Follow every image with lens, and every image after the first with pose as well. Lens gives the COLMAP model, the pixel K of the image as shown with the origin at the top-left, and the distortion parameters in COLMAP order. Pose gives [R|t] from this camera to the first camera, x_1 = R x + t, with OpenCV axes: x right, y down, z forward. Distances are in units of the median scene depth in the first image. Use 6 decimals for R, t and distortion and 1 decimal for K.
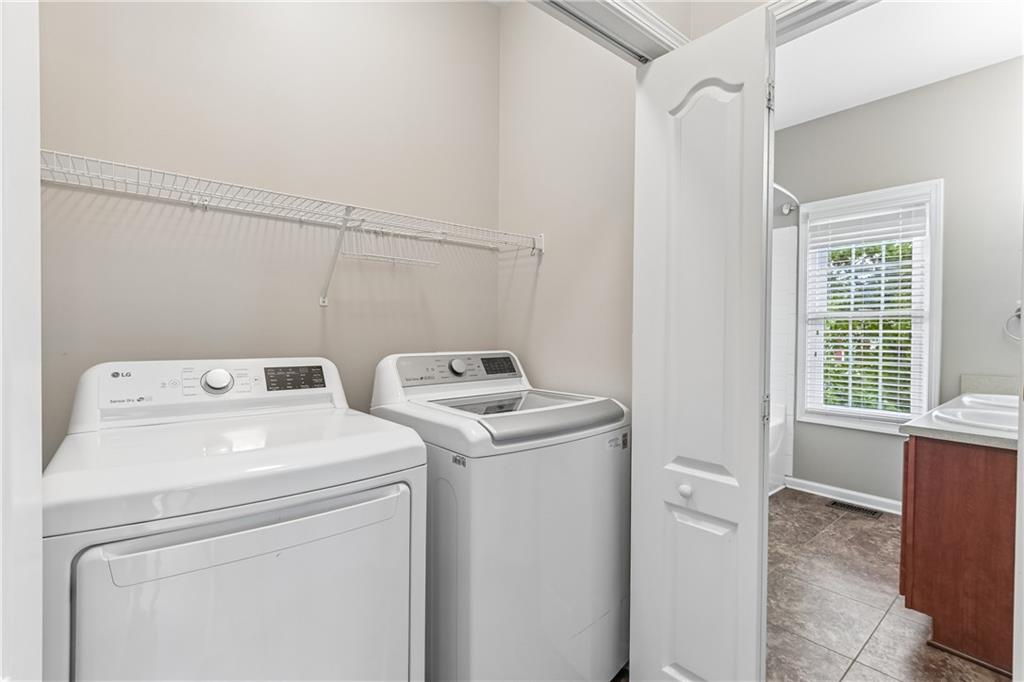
lens RADIAL K [[461.6, 0, 512.6], [0, 461.6, 339.2], [0, 0, 1]] dist [-0.001803, 0.001054]
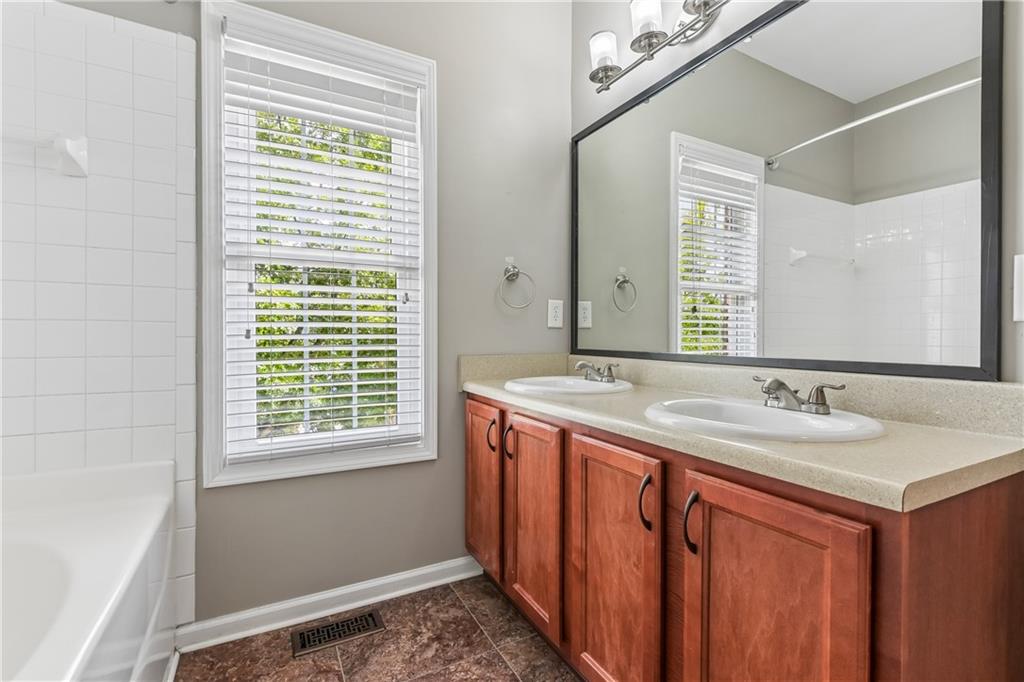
lens RADIAL K [[461.6, 0, 509.5], [0, 461.6, 340.1], [0, 0, 1]] dist [-0.001803, 0.001054]
pose [[0.182487, -0.013060, 0.983122, 0.248228], [0.016705, 0.999809, 0.010181, 0.037737], [-0.983066, 0.014565, 0.182670, 0.649784]]
